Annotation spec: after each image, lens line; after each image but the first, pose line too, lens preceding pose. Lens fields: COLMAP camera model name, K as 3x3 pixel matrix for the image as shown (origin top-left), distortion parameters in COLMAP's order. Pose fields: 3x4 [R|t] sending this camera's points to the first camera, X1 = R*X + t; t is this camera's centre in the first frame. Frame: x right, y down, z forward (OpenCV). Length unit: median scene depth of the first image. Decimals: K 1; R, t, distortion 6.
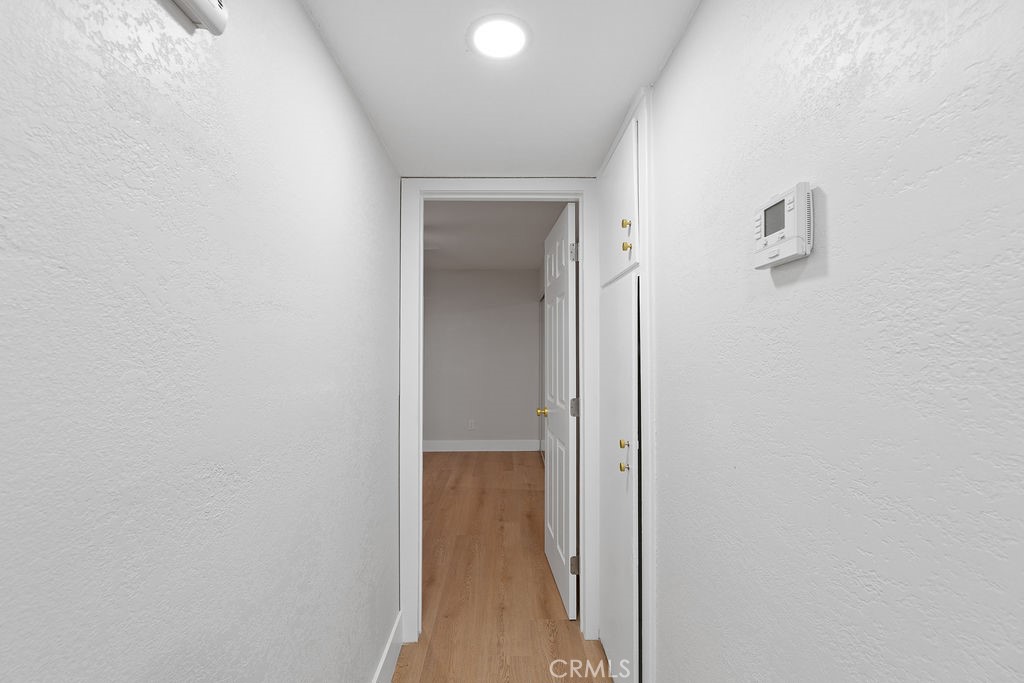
lens RADIAL K [[459.0, 0, 512.0], [0, 459.0, 341.5], [0, 0, 1]] dist [0.001618, 0.000491]
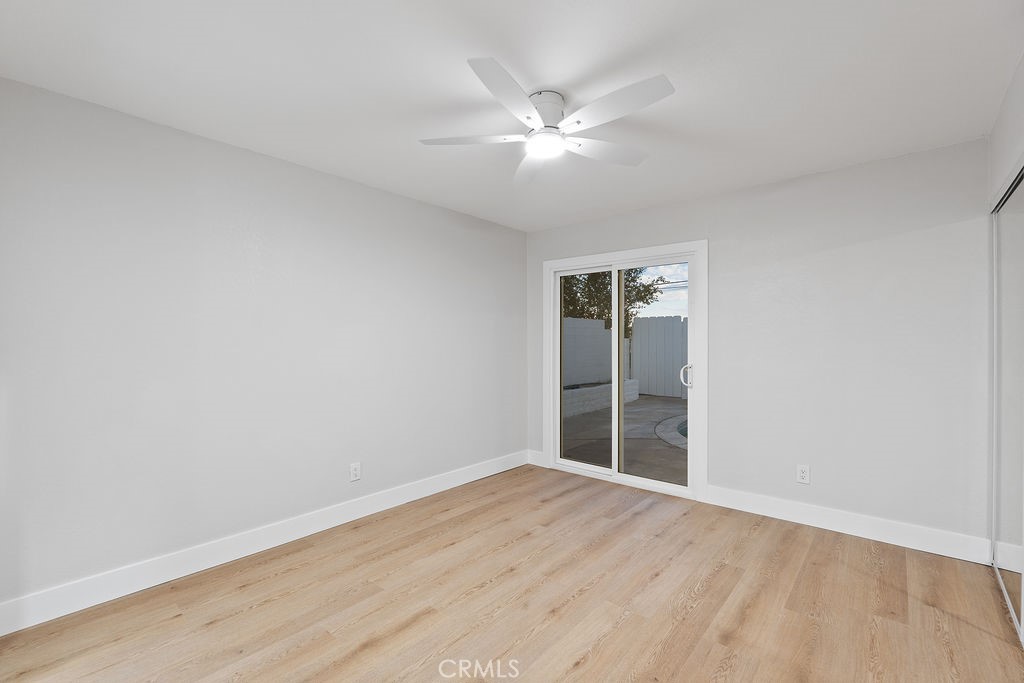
lens RADIAL K [[459.0, 0, 512.0], [0, 459.0, 341.5], [0, 0, 1]] dist [0.001618, 0.000491]
pose [[0.752523, 0.002489, -0.658562, 0.007227], [0.015135, 0.999663, 0.021072, 0.018248], [0.658392, -0.025824, 0.752232, 0.477554]]
